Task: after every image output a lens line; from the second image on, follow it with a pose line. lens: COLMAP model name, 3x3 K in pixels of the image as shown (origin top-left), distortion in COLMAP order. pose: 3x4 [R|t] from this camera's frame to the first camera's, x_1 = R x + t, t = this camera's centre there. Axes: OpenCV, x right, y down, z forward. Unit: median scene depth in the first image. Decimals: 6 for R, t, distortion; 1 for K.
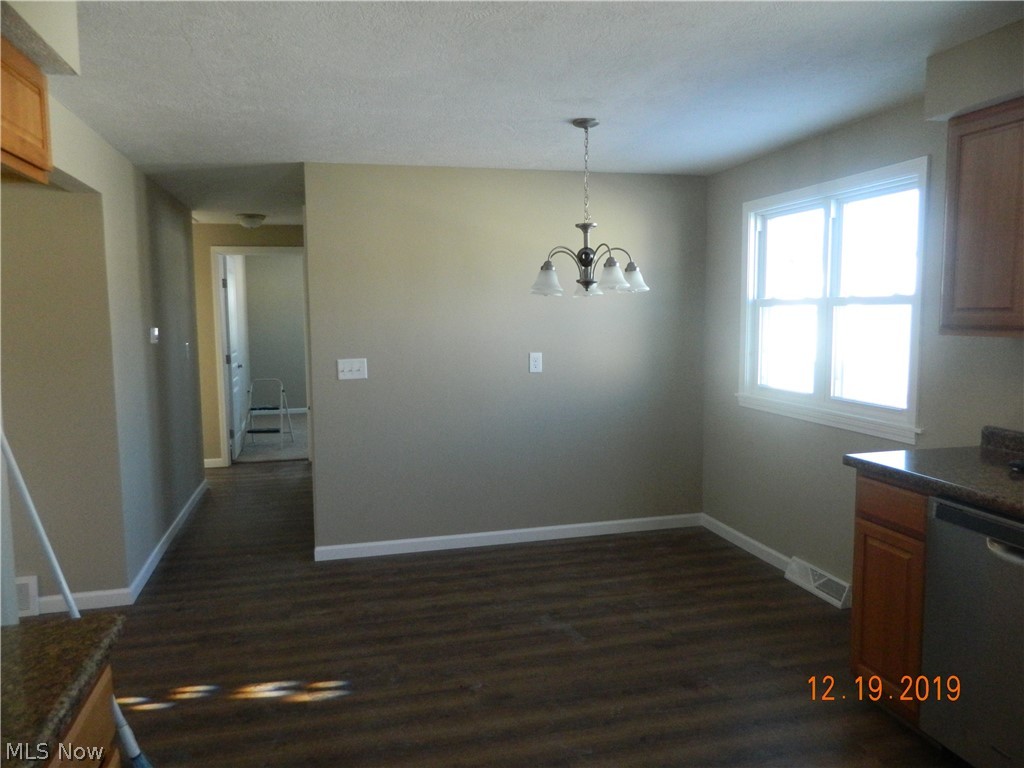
lens RADIAL K [[761.1, 0, 512.0], [0, 761.1, 384.0], [0, 0, 1]] dist [0.004078, -0.004757]
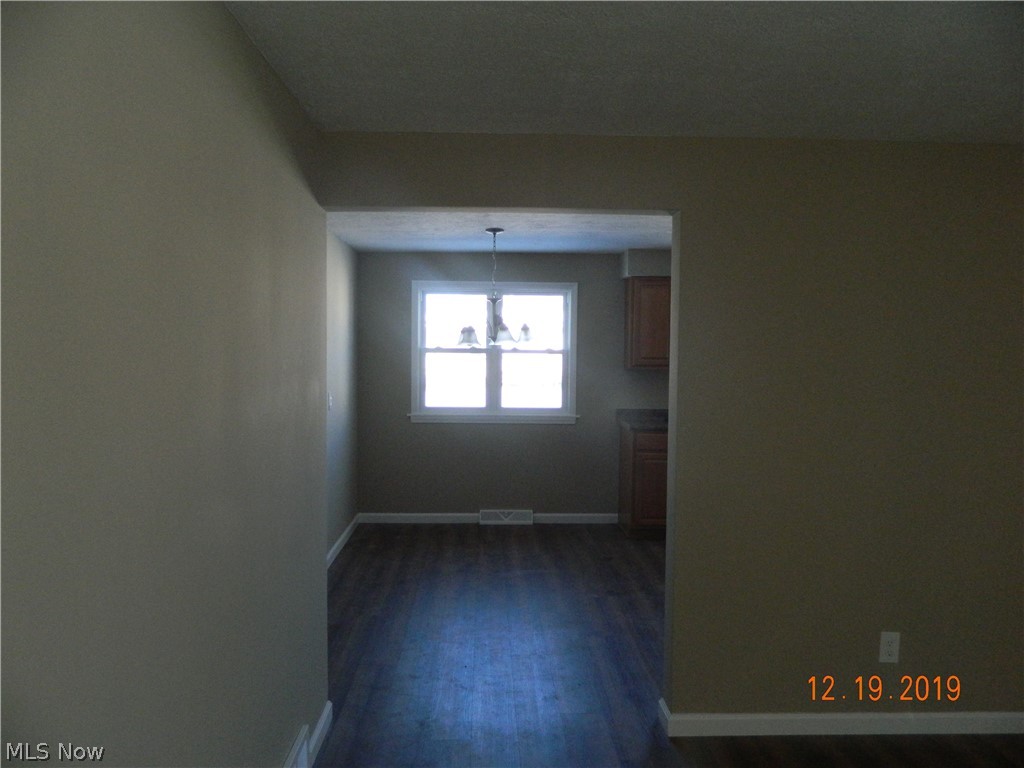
lens RADIAL K [[761.1, 0, 512.0], [0, 761.1, 384.0], [0, 0, 1]] dist [0.004078, -0.004757]
pose [[0.203273, -0.028707, 0.978701, -1.203555], [0.082437, 0.996523, 0.012108, -0.051874], [-0.975645, 0.078220, 0.204933, 0.613491]]
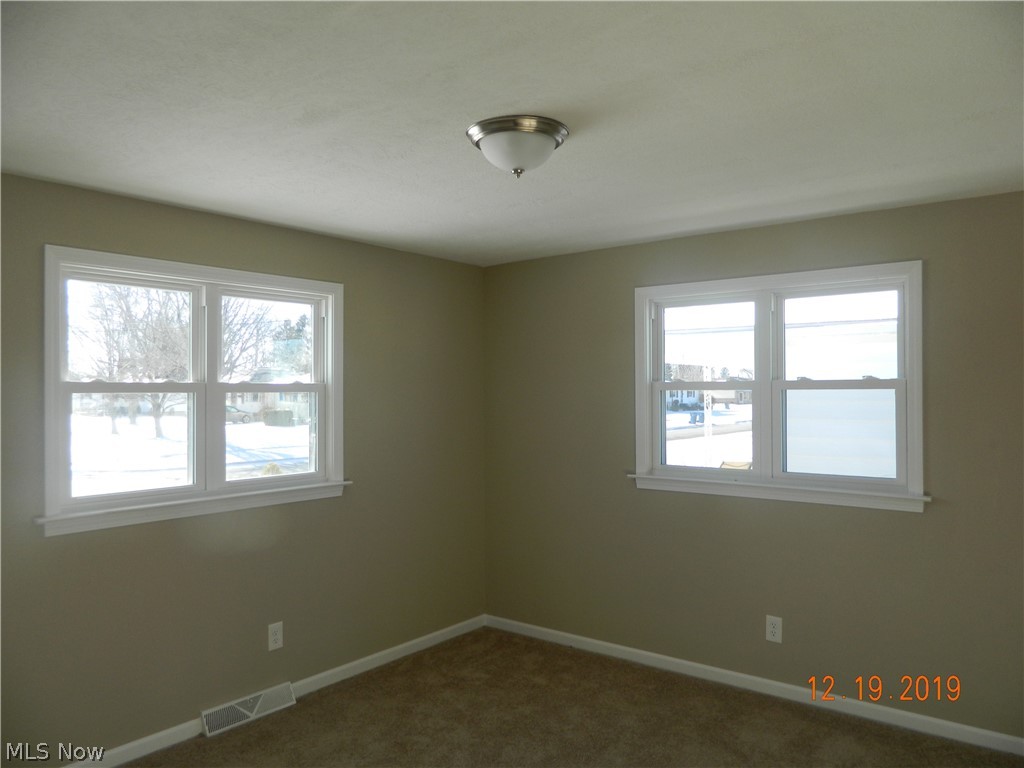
lens RADIAL K [[761.1, 0, 512.0], [0, 761.1, 384.0], [0, 0, 1]] dist [0.004078, -0.004757]
pose [[0.785232, 0.006447, 0.619169, -0.523483], [0.062011, 0.994100, -0.088994, -0.033682], [-0.616089, 0.108276, 0.780199, 0.358167]]
